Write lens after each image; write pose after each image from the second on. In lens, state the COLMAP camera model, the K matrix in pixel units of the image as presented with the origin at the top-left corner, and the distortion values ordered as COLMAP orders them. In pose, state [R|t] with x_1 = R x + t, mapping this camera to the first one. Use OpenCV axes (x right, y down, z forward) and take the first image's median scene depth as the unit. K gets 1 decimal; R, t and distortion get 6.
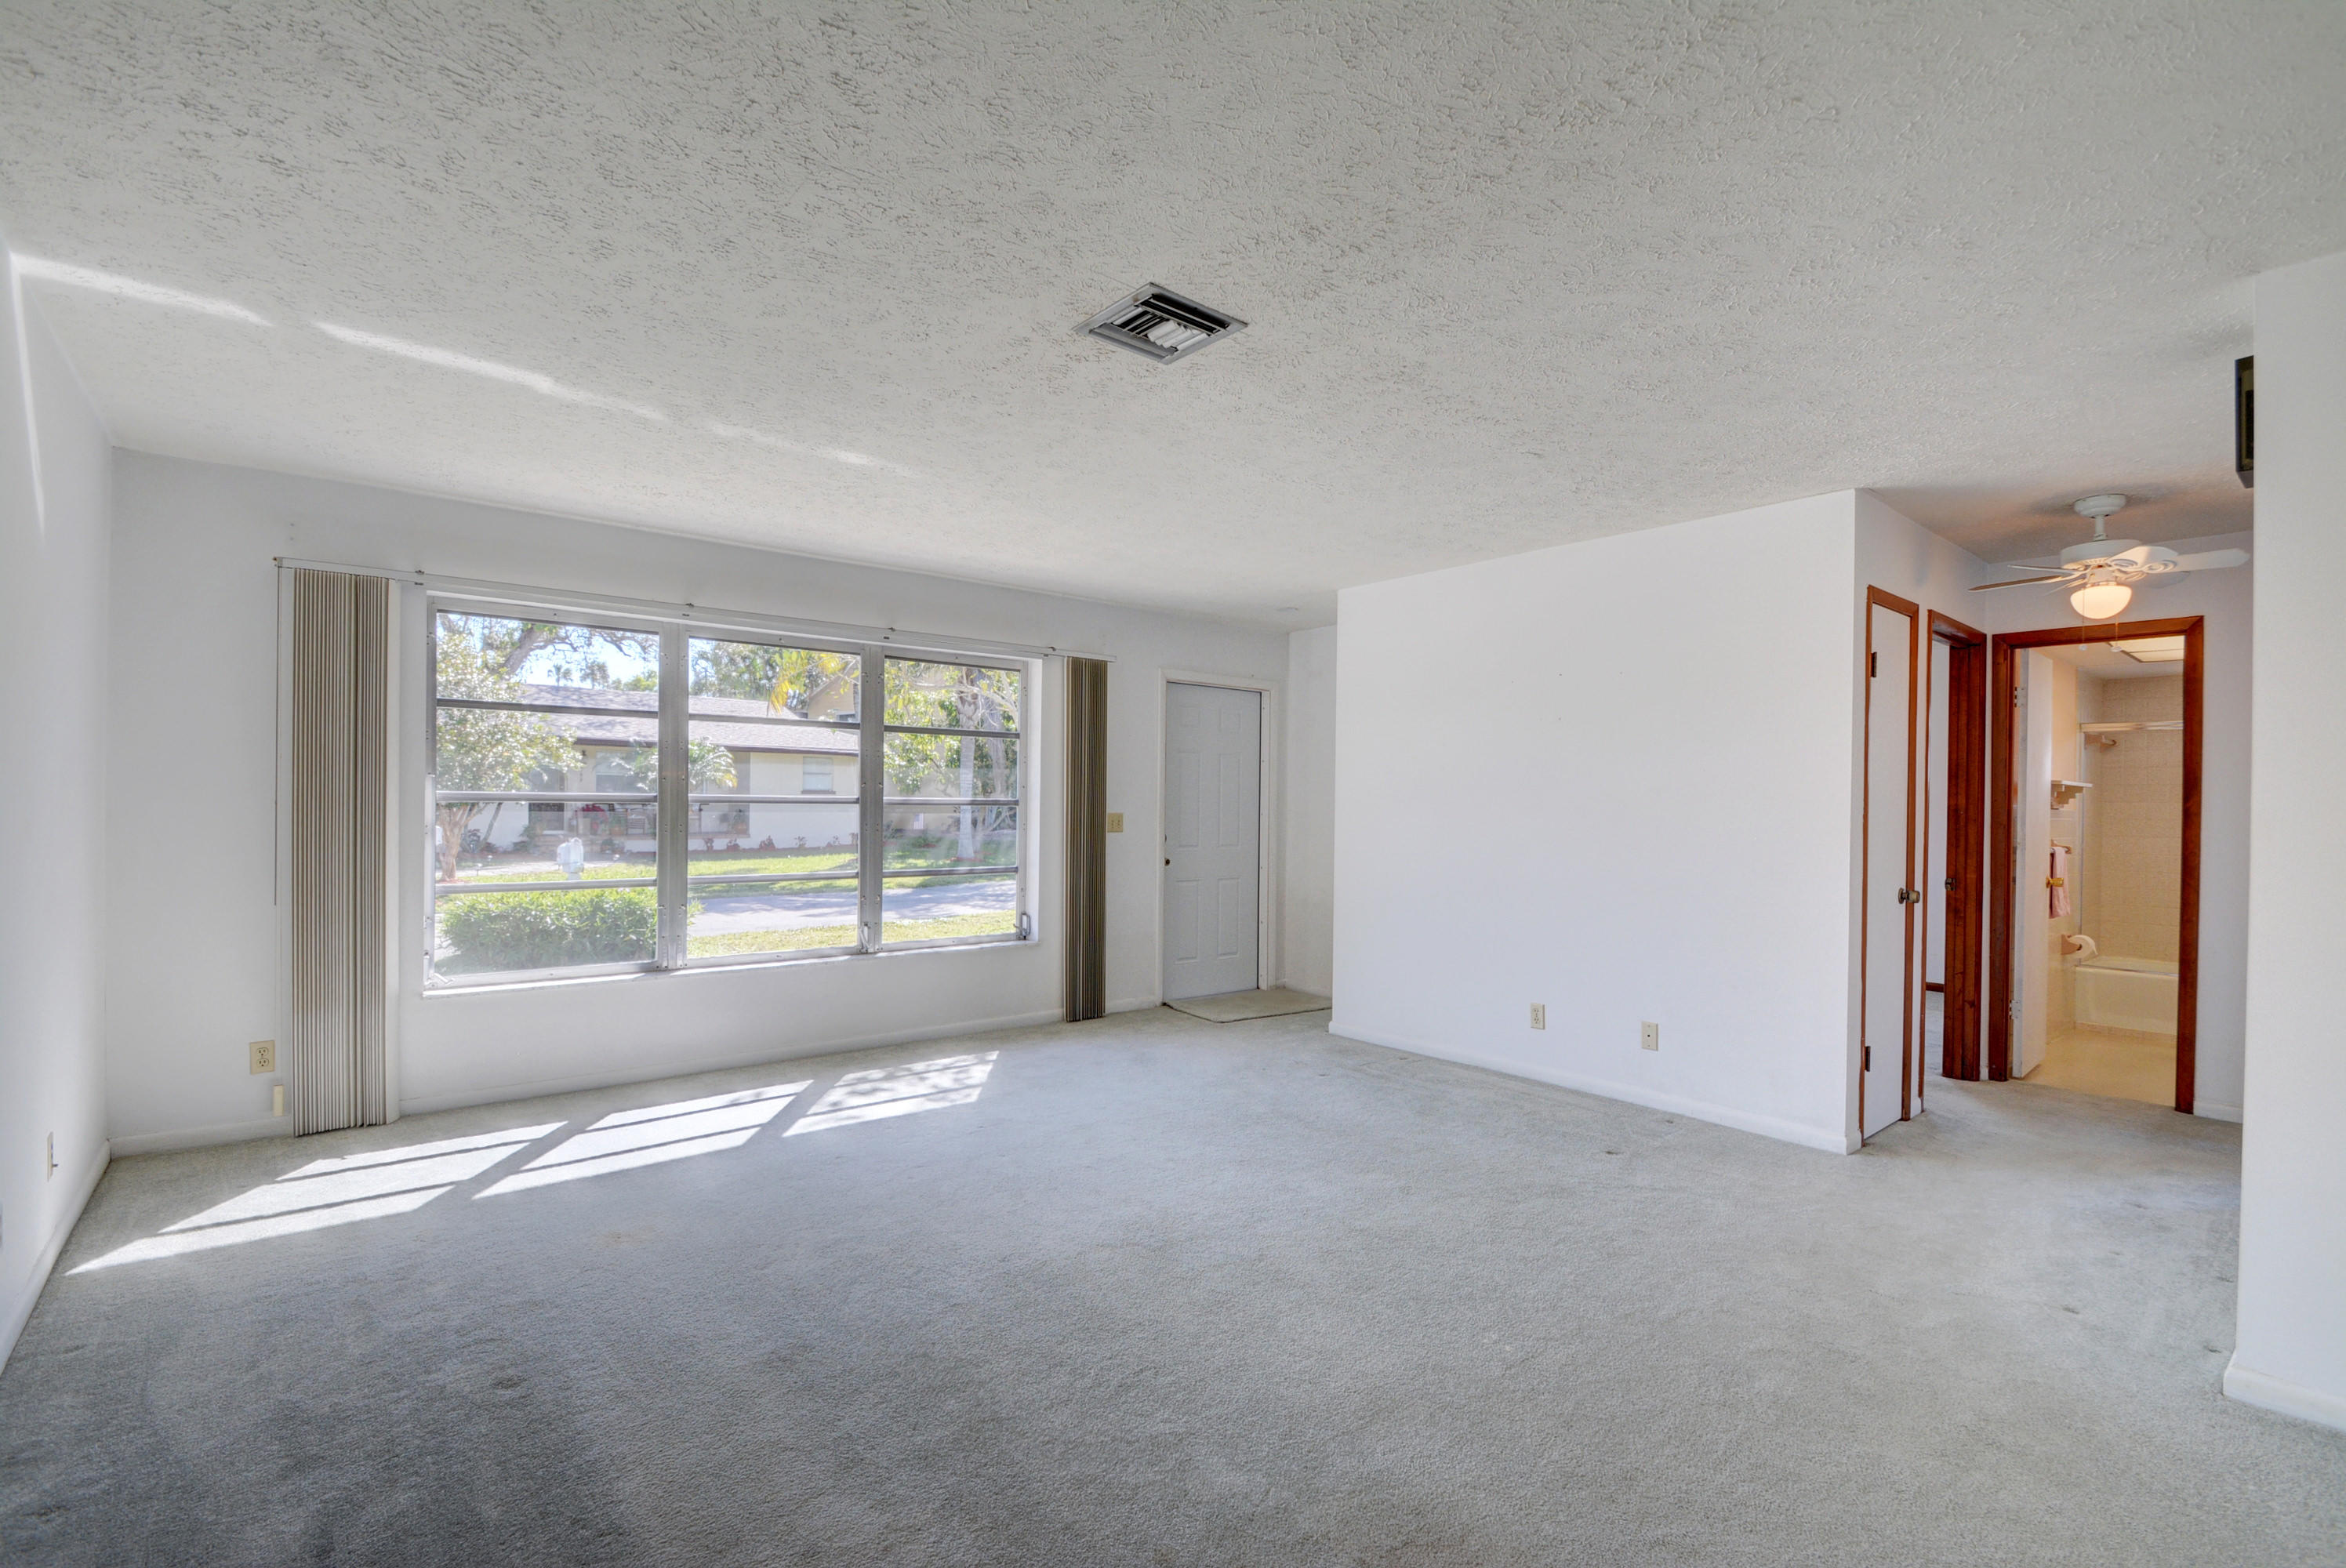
lens RADIAL K [[1056.1, 0, 1169.0], [0, 1056.1, 799.8], [0, 0, 1]] dist [0.006001, -0.010940]
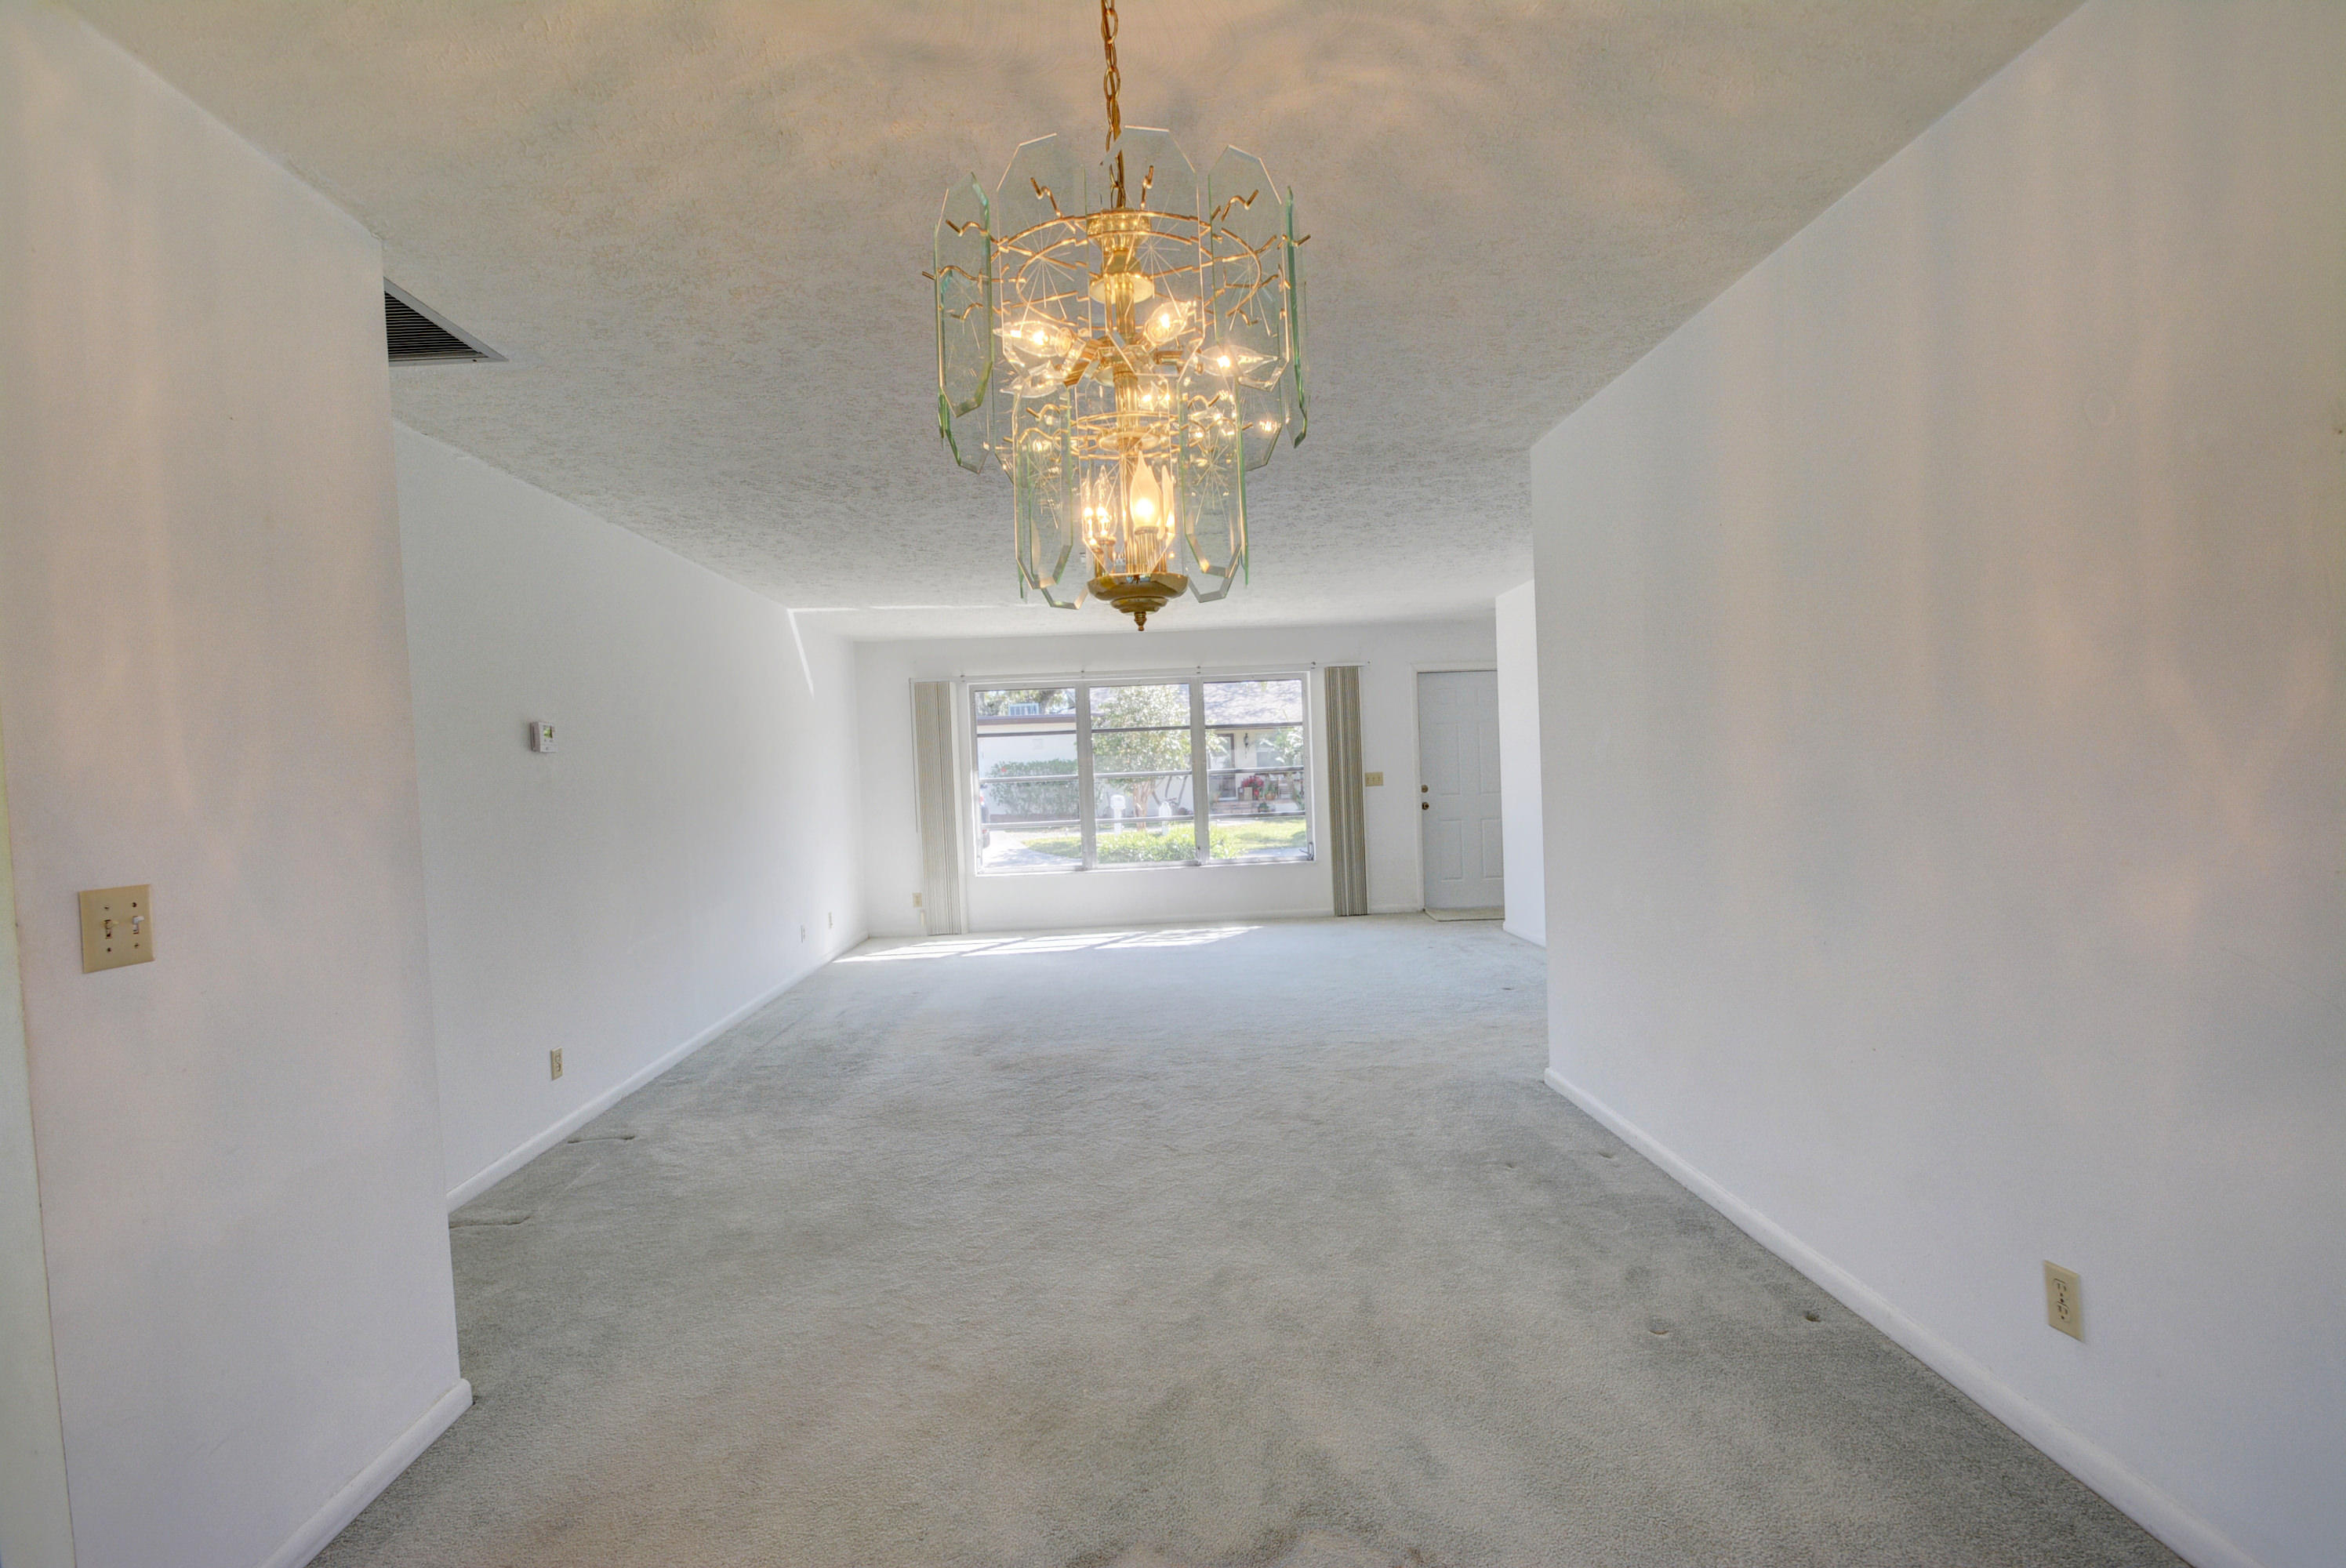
lens RADIAL K [[1086.9, 0, 1166.2], [0, 1086.9, 834.0], [0, 0, 1]] dist [-0.000161, -0.013017]
pose [[0.784572, -0.010966, -0.619940, 0.718466], [0.053761, 0.997281, 0.050398, 0.007826], [0.617702, -0.072870, 0.783029, -0.351864]]
